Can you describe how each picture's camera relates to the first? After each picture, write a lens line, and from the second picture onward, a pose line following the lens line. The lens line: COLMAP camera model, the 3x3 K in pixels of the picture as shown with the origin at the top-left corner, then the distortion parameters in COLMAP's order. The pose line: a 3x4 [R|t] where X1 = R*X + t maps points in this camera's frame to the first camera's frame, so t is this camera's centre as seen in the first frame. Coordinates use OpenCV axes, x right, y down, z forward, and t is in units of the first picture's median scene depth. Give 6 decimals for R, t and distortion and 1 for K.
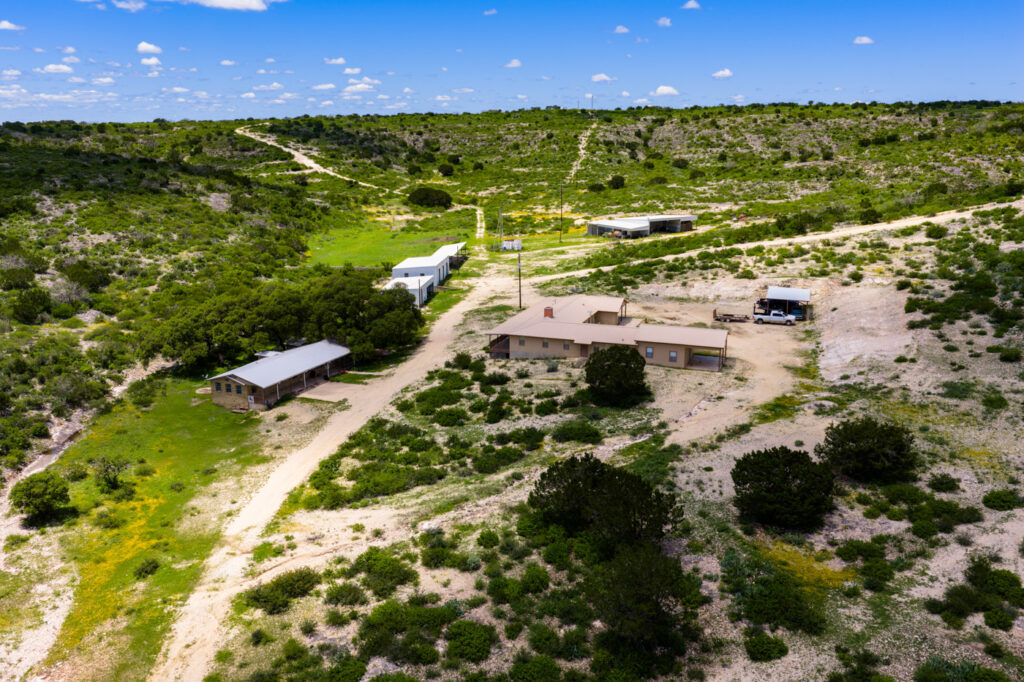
lens RADIAL K [[853.3, 0, 511.2], [0, 853.3, 321.0], [0, 0, 1]] dist [0.015338, -0.021916]
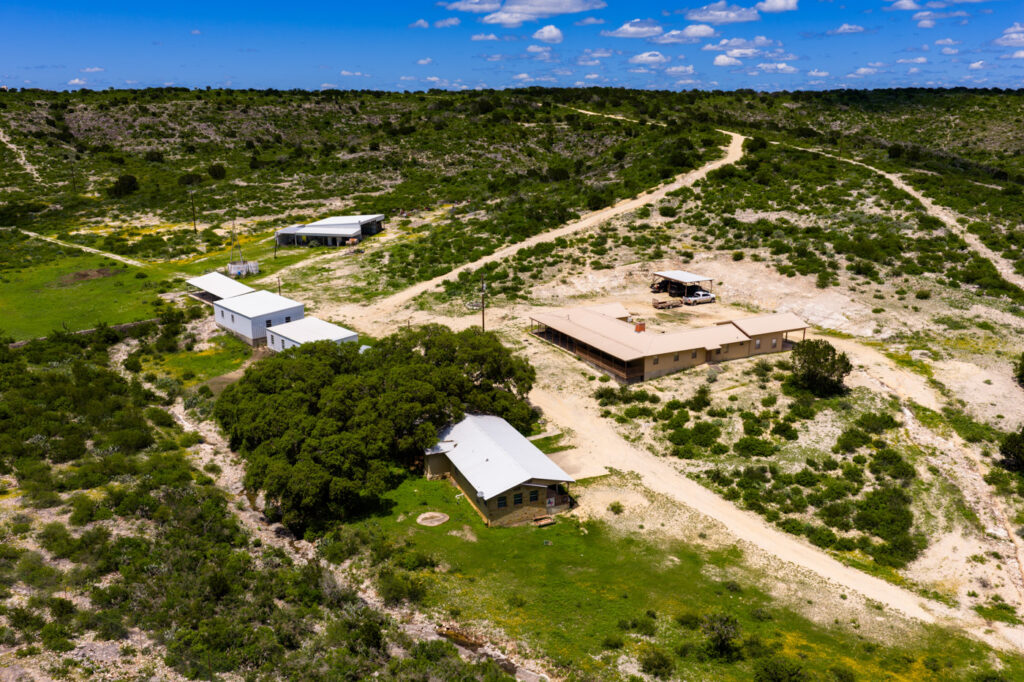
lens RADIAL K [[853.3, 0, 512.2], [0, 853.3, 327.5], [0, 0, 1]] dist [0.015338, -0.021916]
pose [[0.675233, -0.180630, 0.715145, -0.558806], [0.159828, 0.982347, 0.097211, -0.094685], [-0.720080, 0.048660, 0.692183, 0.319796]]
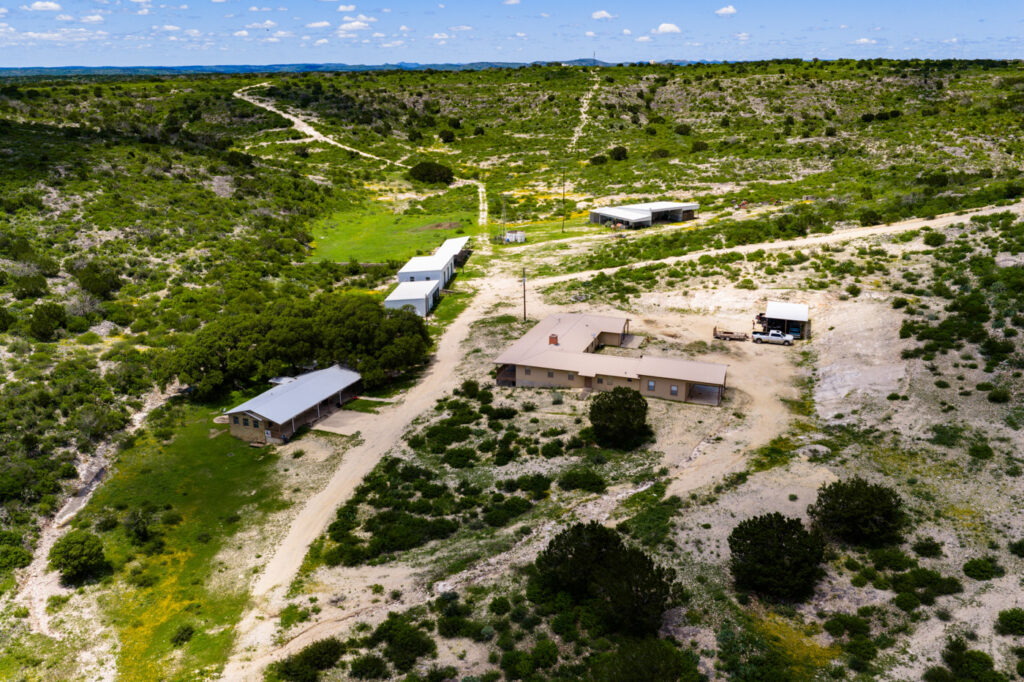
lens RADIAL K [[853.3, 0, 511.2], [0, 853.3, 324.4], [0, 0, 1]] dist [0.015338, -0.021916]
pose [[0.999999, -0.001070, 0.000693, -0.005868], [0.001018, 0.997455, 0.071289, -0.075663], [-0.000768, -0.071288, 0.997455, -0.018744]]
